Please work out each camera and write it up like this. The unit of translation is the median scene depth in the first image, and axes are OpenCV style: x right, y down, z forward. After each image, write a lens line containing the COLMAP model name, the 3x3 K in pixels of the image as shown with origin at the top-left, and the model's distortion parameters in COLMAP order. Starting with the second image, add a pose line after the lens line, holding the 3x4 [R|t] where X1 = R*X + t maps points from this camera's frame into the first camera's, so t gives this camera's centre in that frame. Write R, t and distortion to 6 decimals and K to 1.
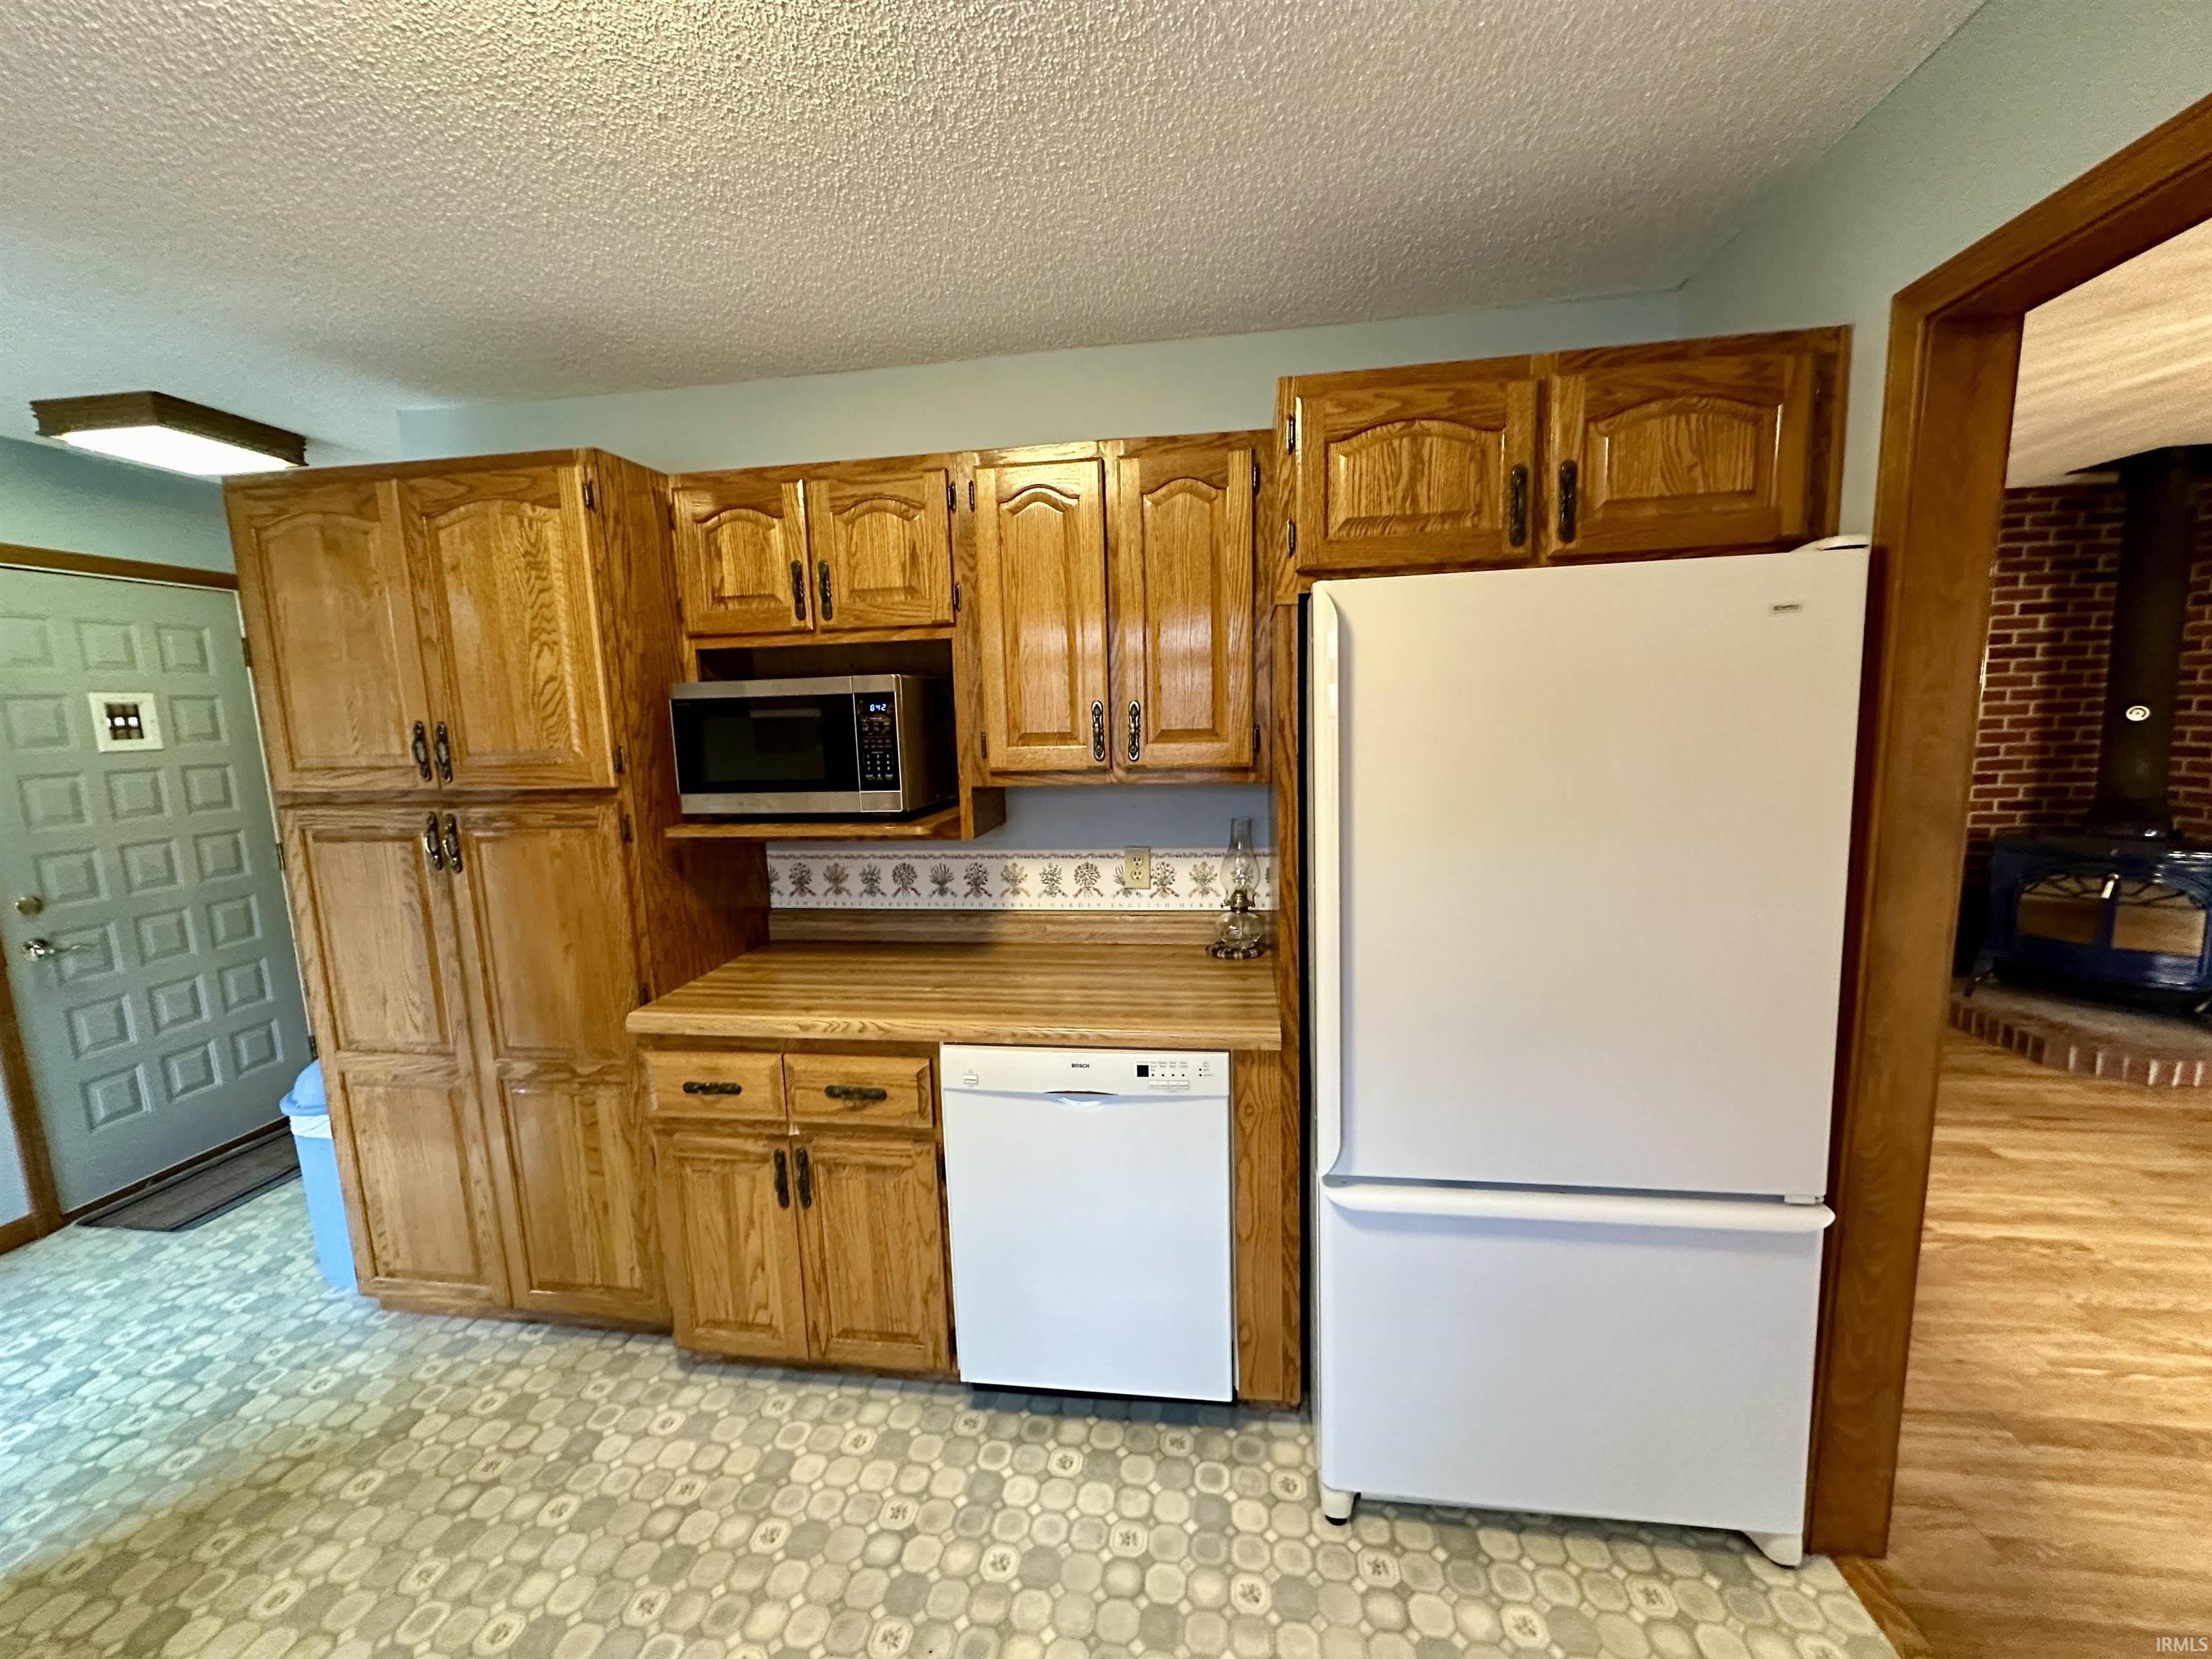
lens RADIAL K [[885.9, 0, 1106.0], [0, 885.9, 829.5], [0, 0, 1]] dist [0.000991, 0.000269]
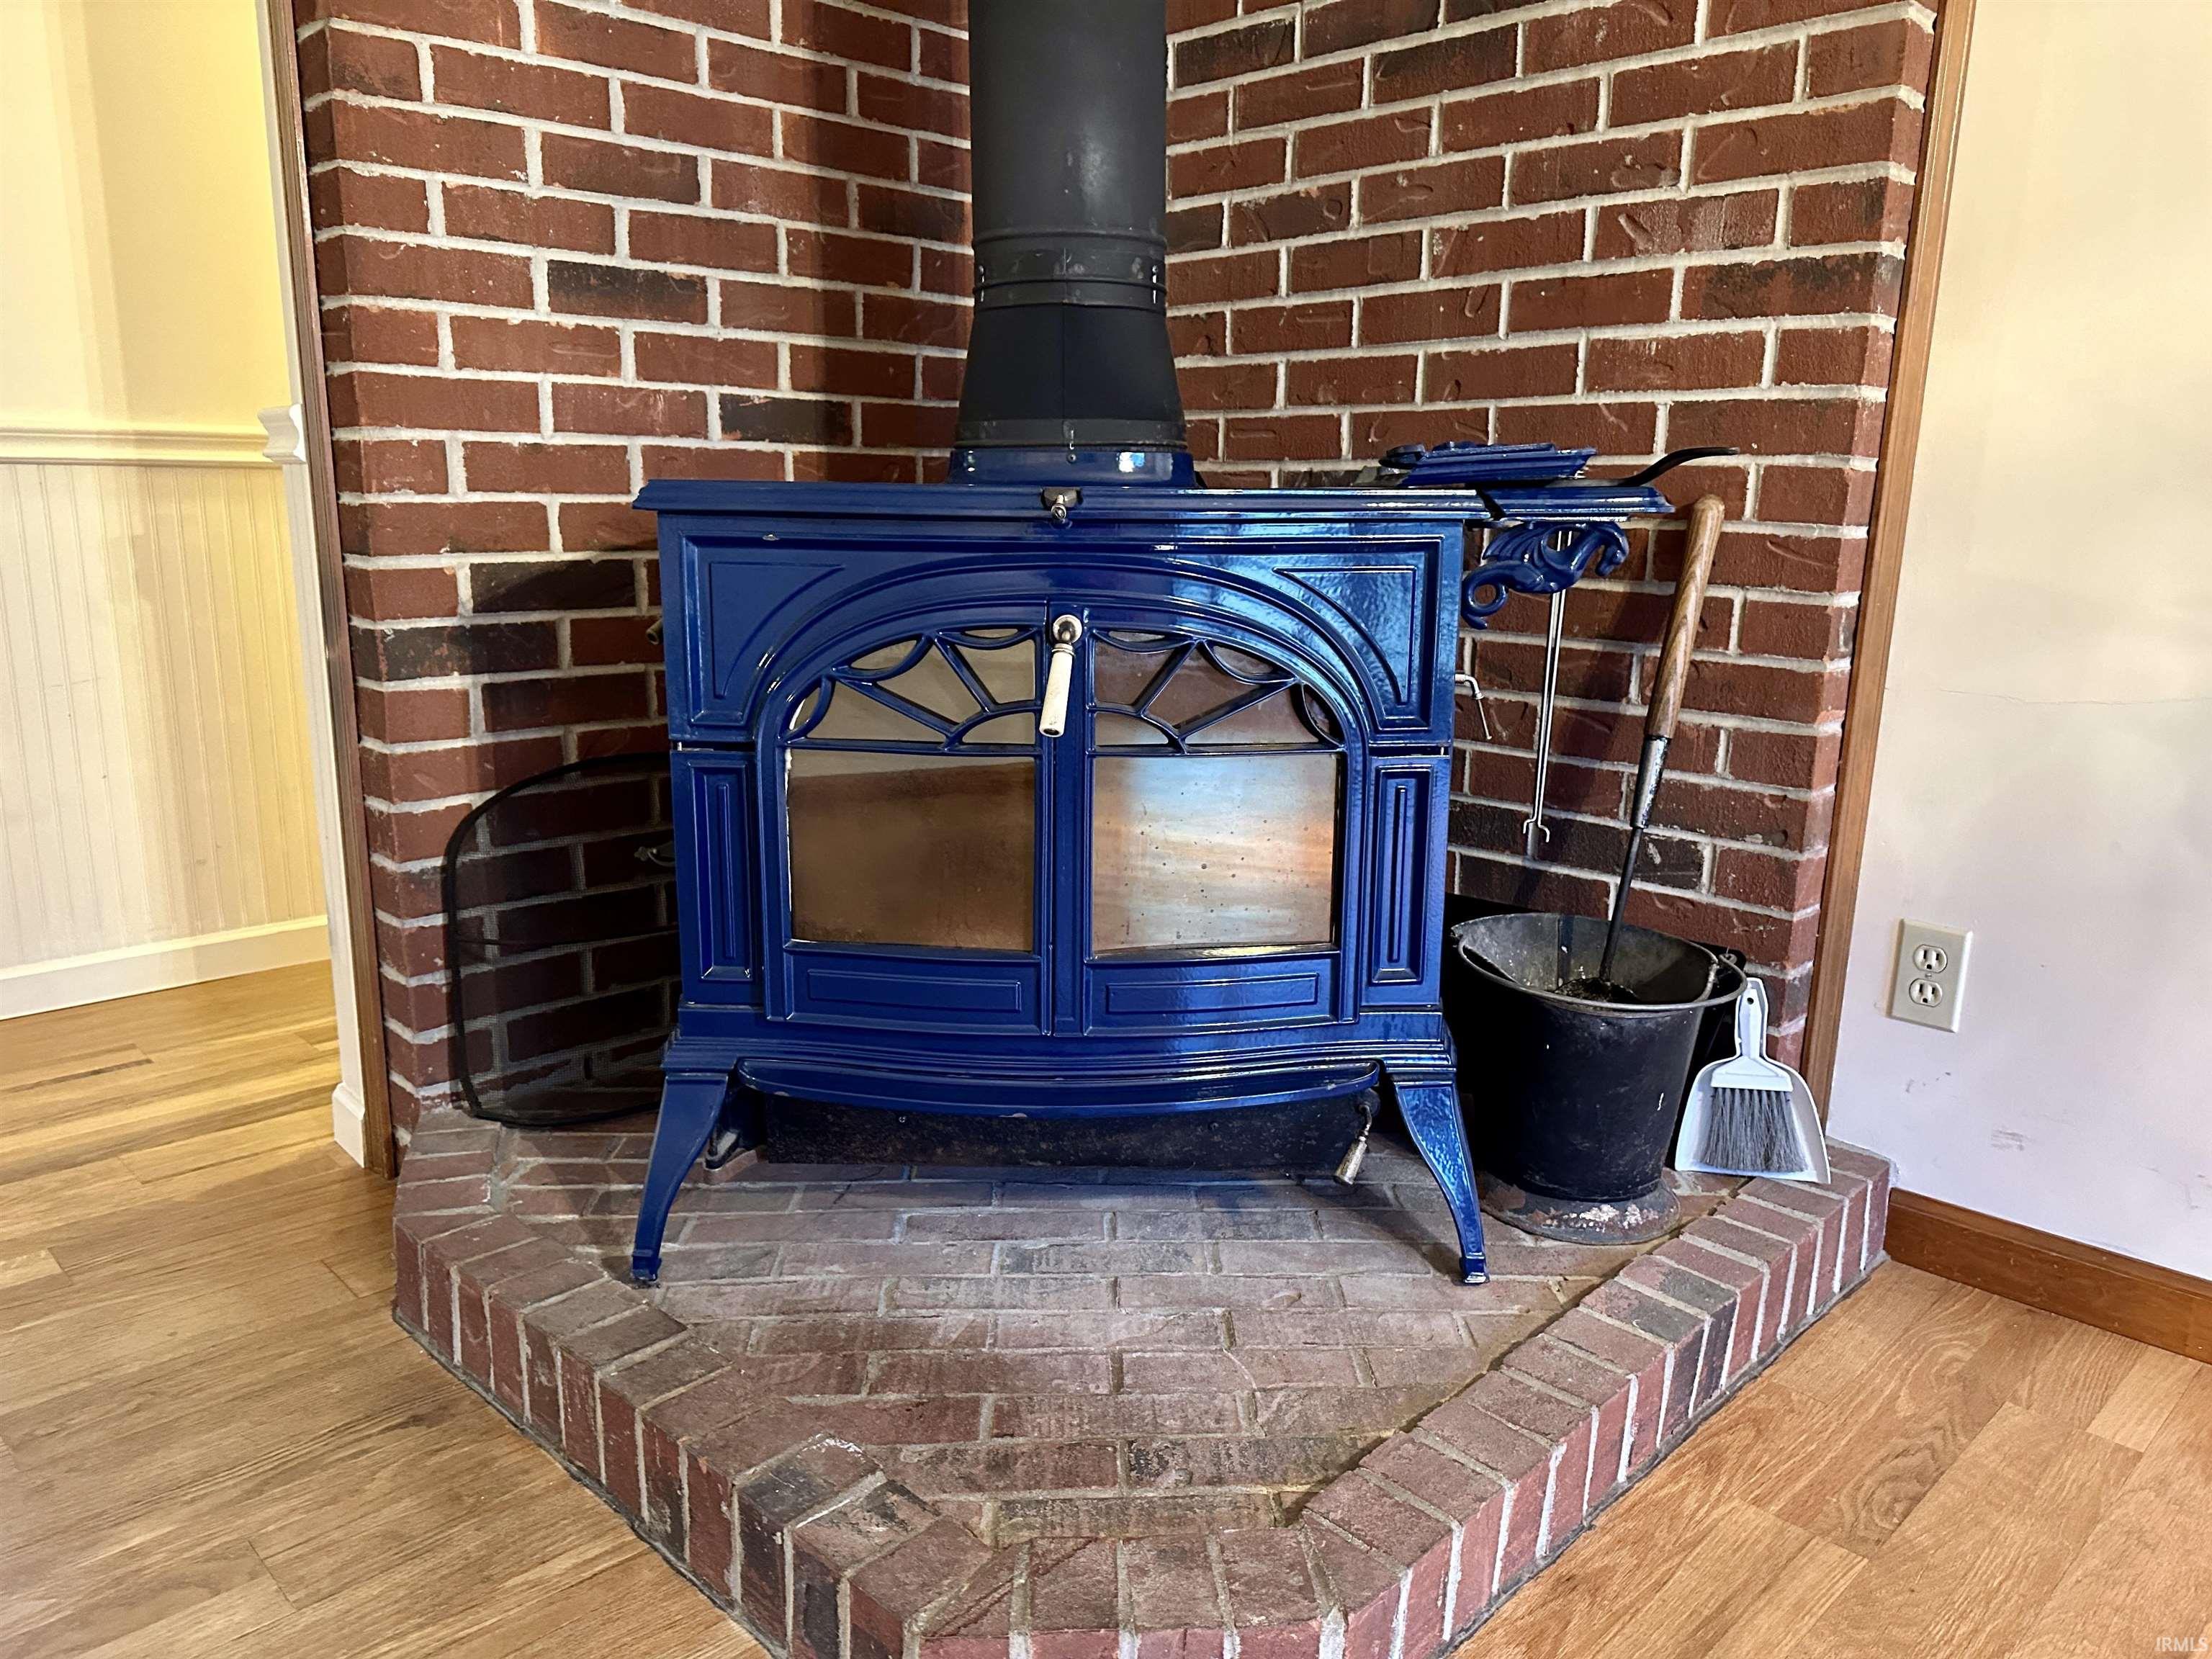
lens RADIAL K [[1528.7, 0, 1114.0], [0, 1528.7, 818.3], [0, 0, 1]] dist [0.125417, -0.180379]
pose [[0.600228, -0.126798, 0.789714, 0.817188], [0.080724, 0.991916, 0.097909, 0.060377], [-0.795745, 0.004981, 0.605612, 0.742226]]
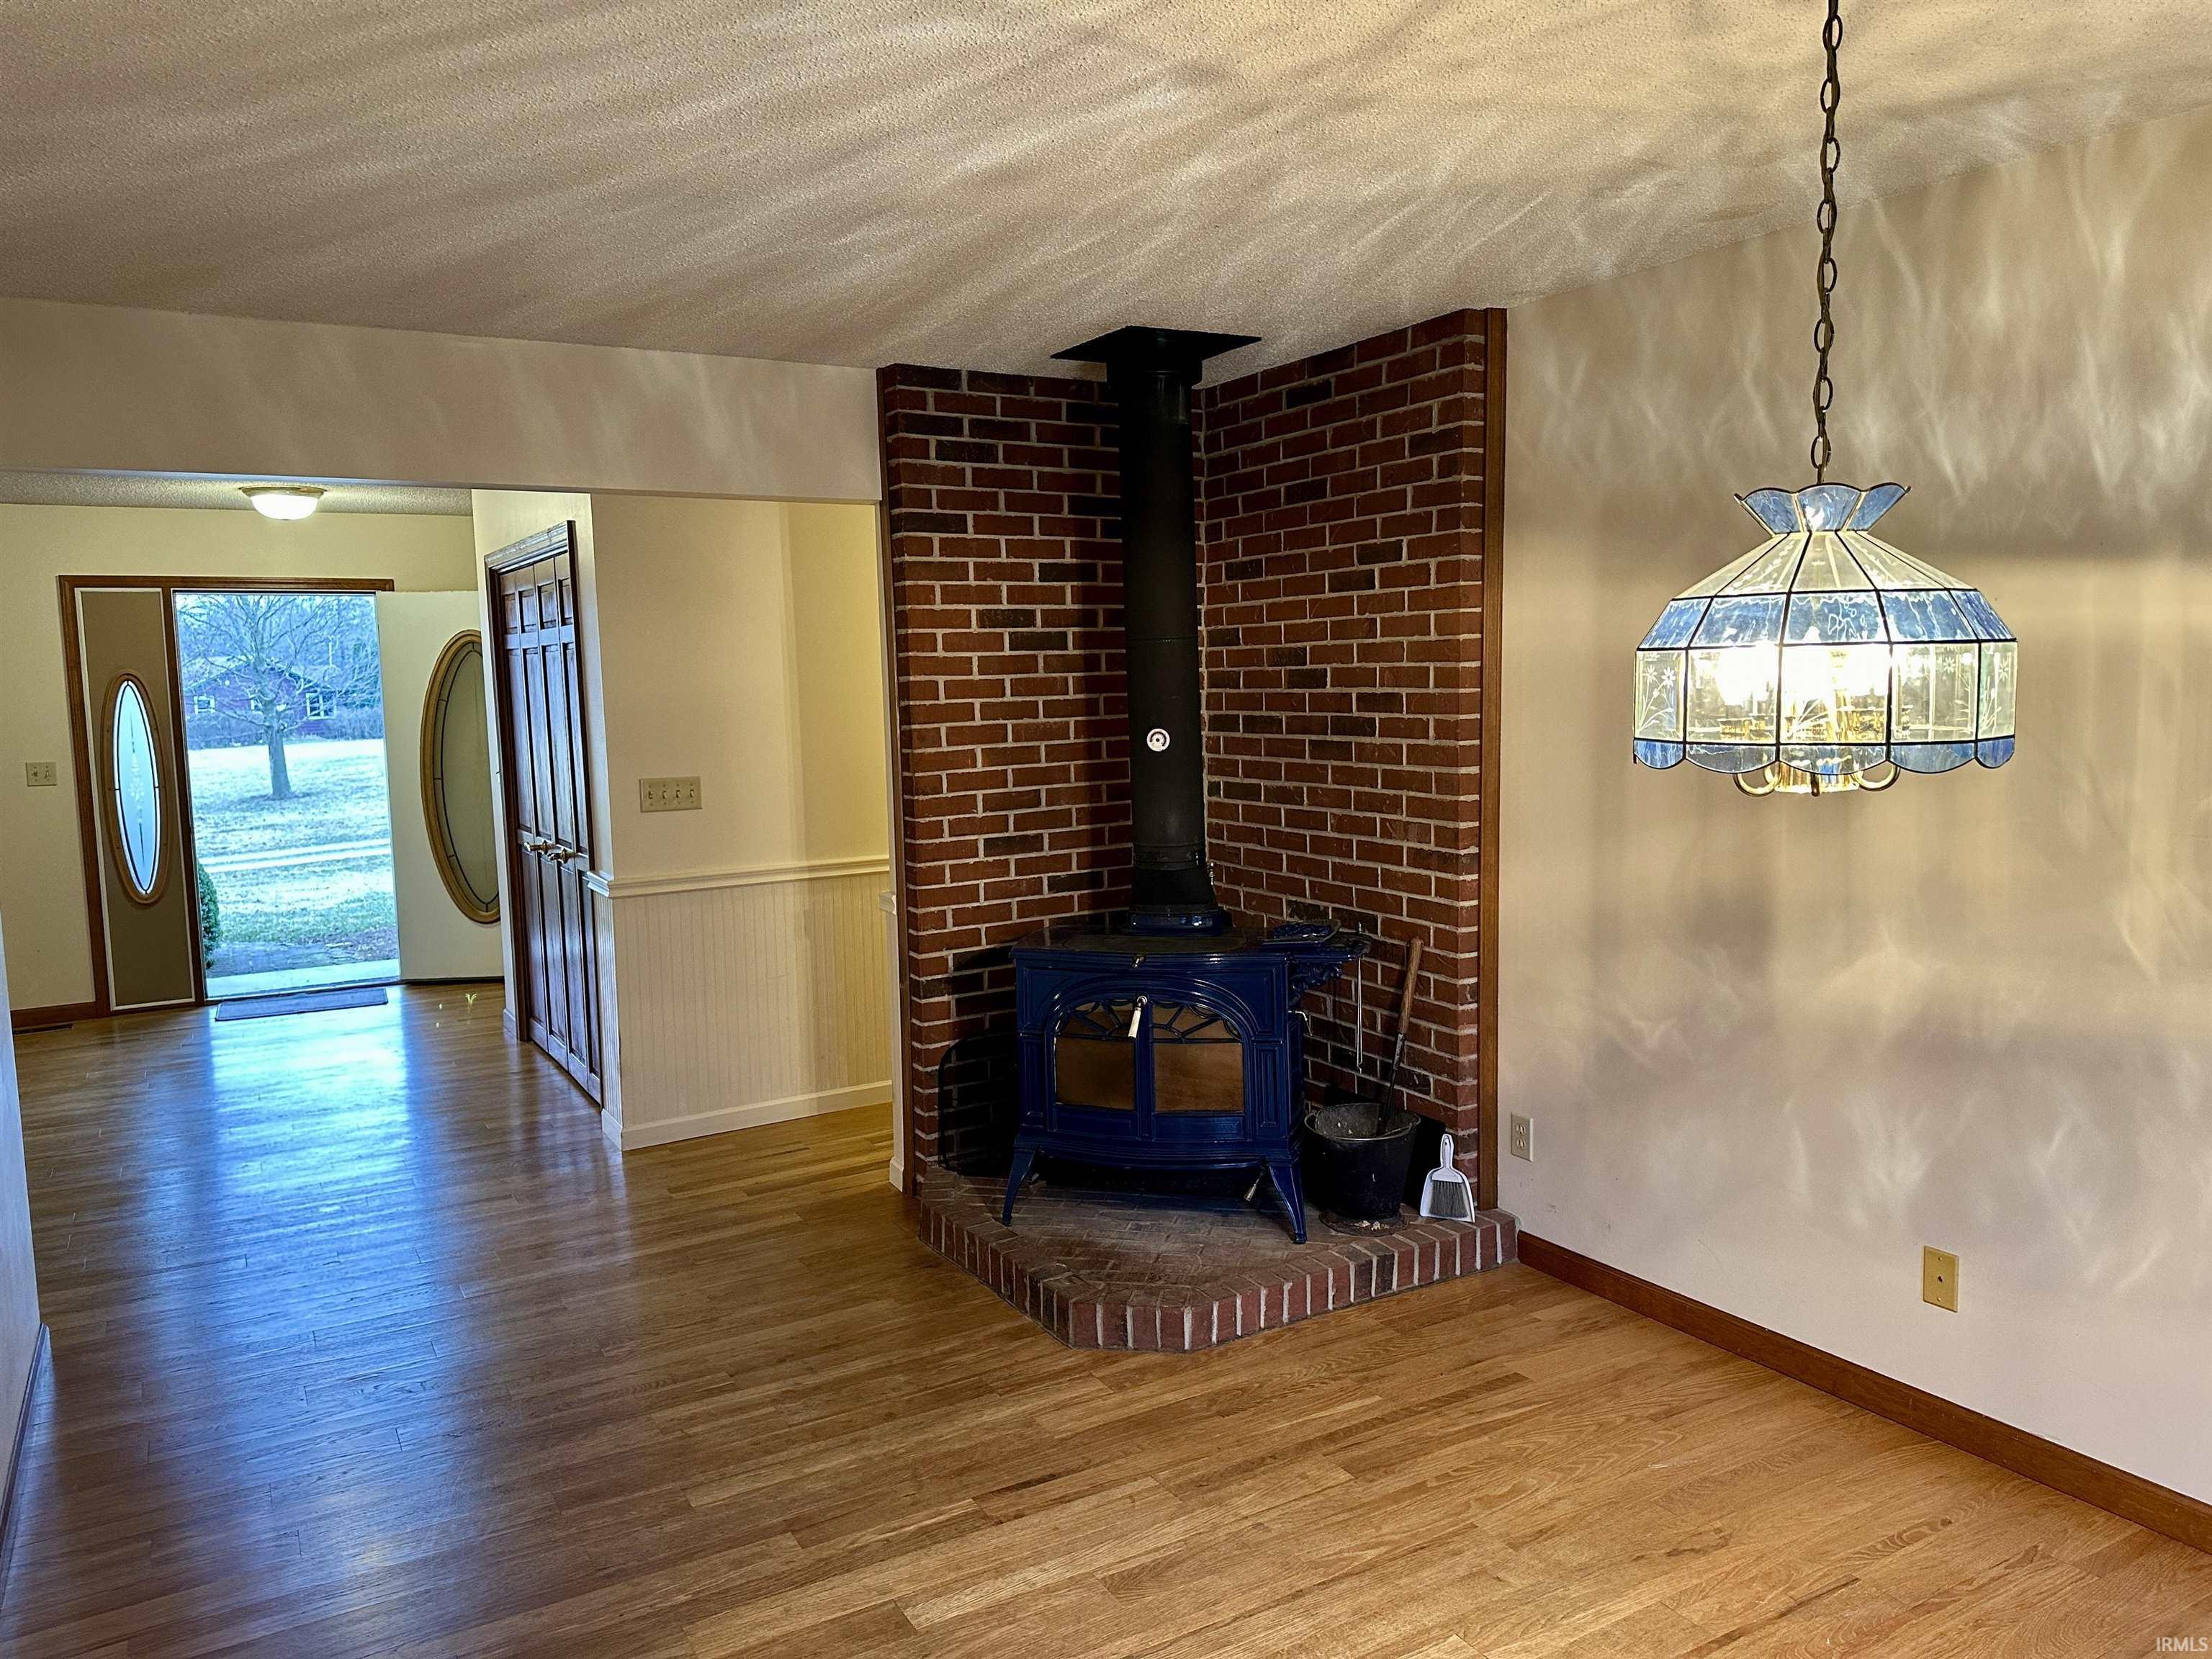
lens RADIAL K [[1540.5, 0, 1126.9], [0, 1540.5, 823.9], [0, 0, 1]] dist [0.163783, -0.193748]
pose [[0.776285, -0.052626, 0.628182, 0.428394], [0.087432, 0.995866, -0.024615, -0.043834], [-0.624289, 0.074032, 0.777677, 0.140921]]
